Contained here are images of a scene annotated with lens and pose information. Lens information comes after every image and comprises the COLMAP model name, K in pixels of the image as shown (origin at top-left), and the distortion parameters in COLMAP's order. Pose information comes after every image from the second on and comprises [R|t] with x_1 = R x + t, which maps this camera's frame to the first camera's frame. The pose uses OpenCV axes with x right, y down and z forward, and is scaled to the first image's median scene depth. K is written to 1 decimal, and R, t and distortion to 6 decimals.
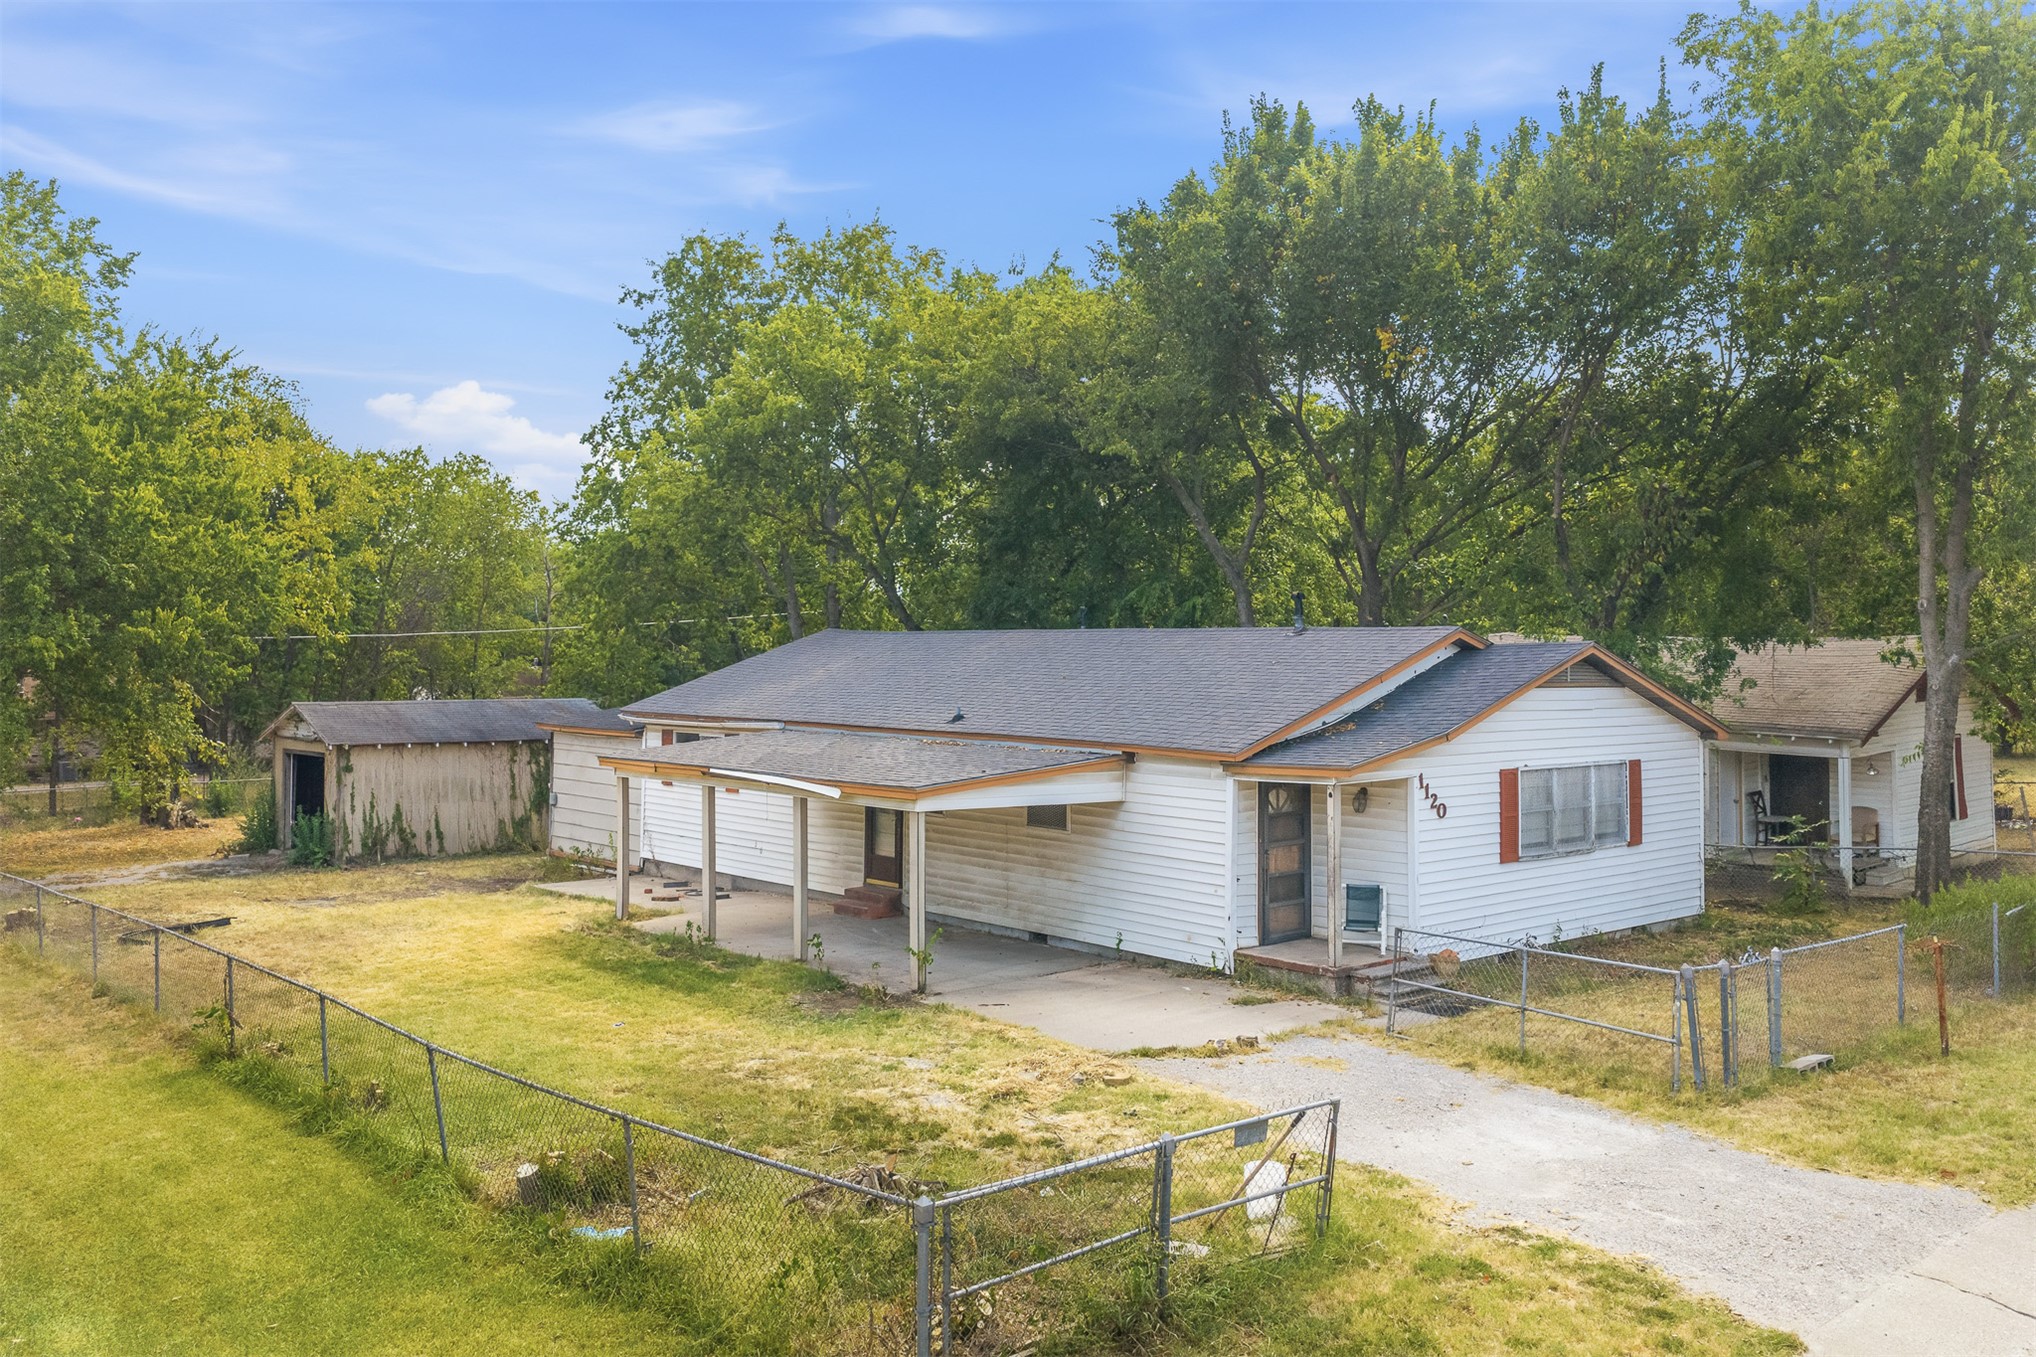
lens RADIAL K [[1721.4, 0, 1019.3], [0, 1721.4, 628.2], [0, 0, 1]] dist [0.003593, -0.004758]
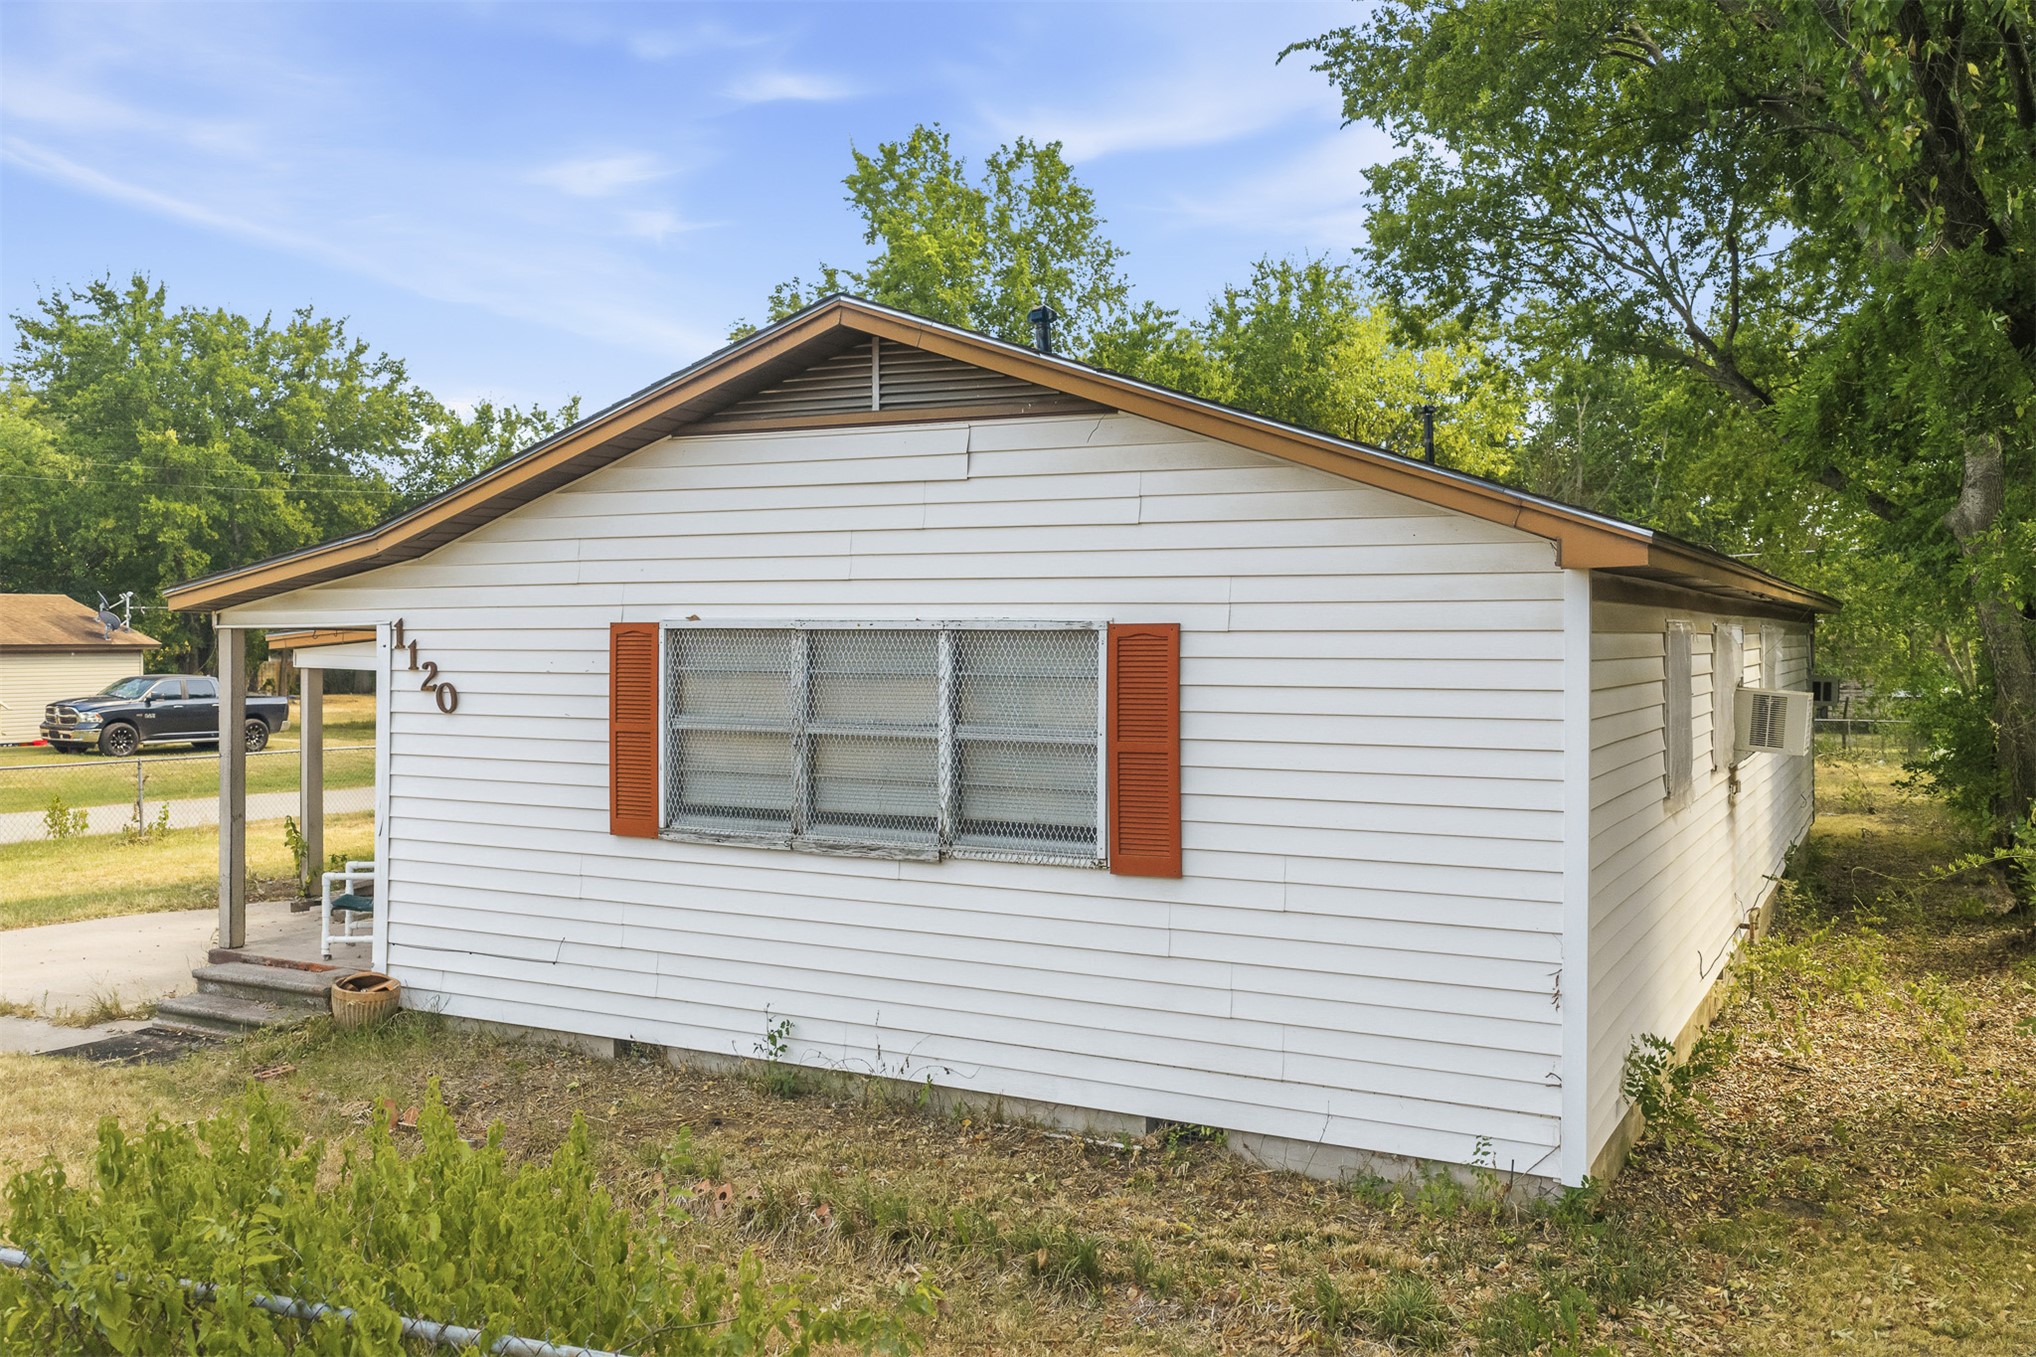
lens RADIAL K [[1721.4, 0, 1019.3], [0, 1721.4, 628.2], [0, 0, 1]] dist [0.003593, -0.004758]
pose [[0.320939, -0.007495, -0.947070, 0.698506], [0.011955, 0.999921, -0.003863, 0.081560], [0.947024, -0.010082, 0.321003, 0.905402]]
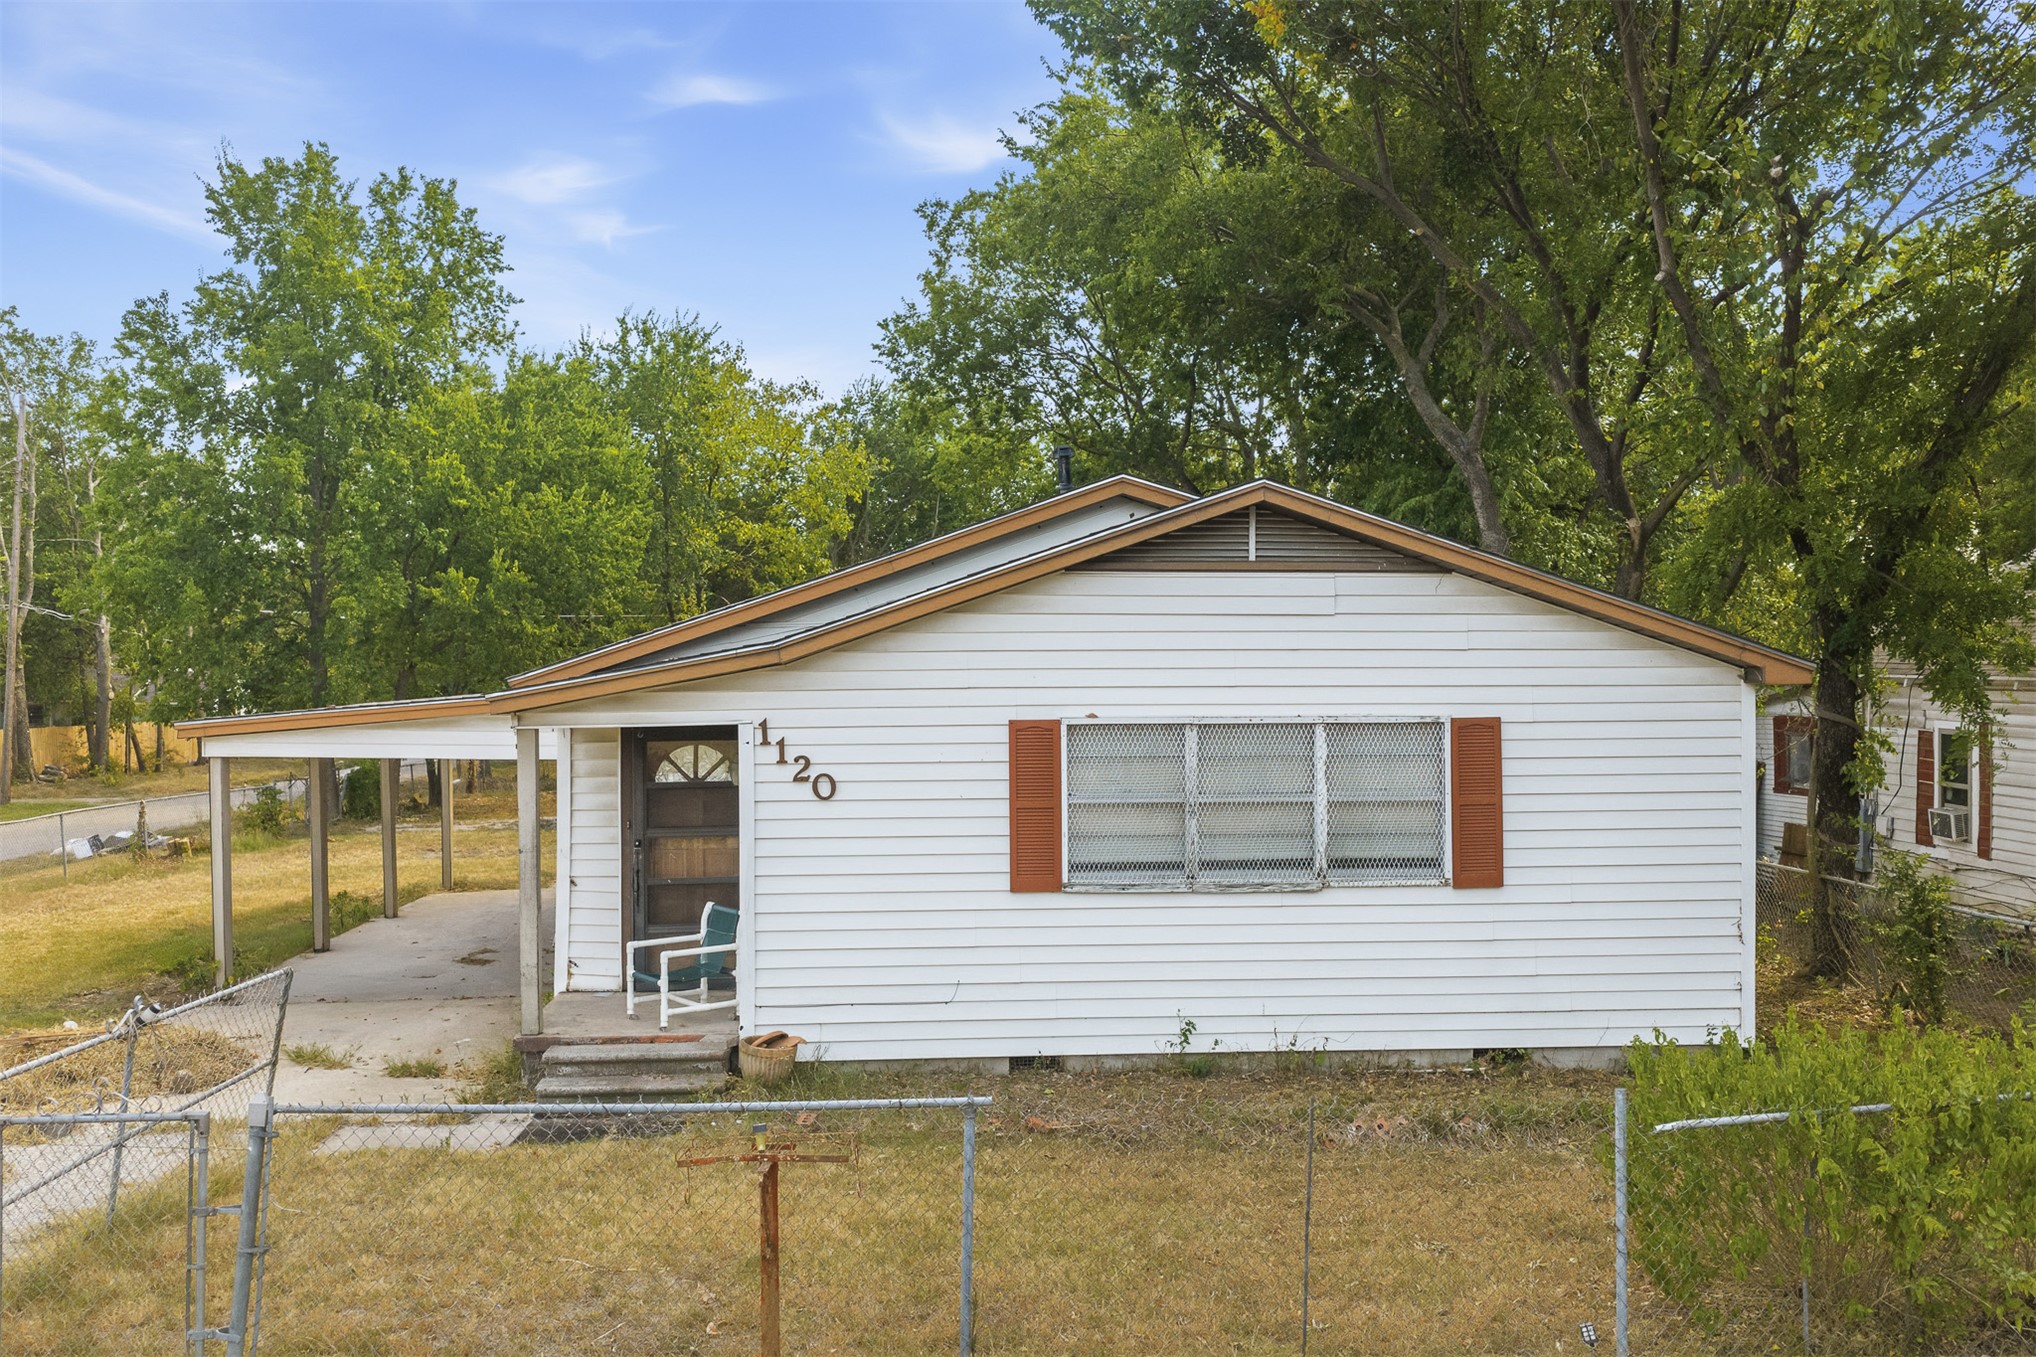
lens RADIAL K [[1726.2, 0, 1018.0], [0, 1726.2, 678.5], [0, 0, 1]] dist [0.010578, 0.001218]
pose [[0.765872, -0.001216, -0.642992, 0.603227], [0.018808, 0.999613, 0.020511, 0.054268], [0.642718, -0.027803, 0.765598, 0.550648]]
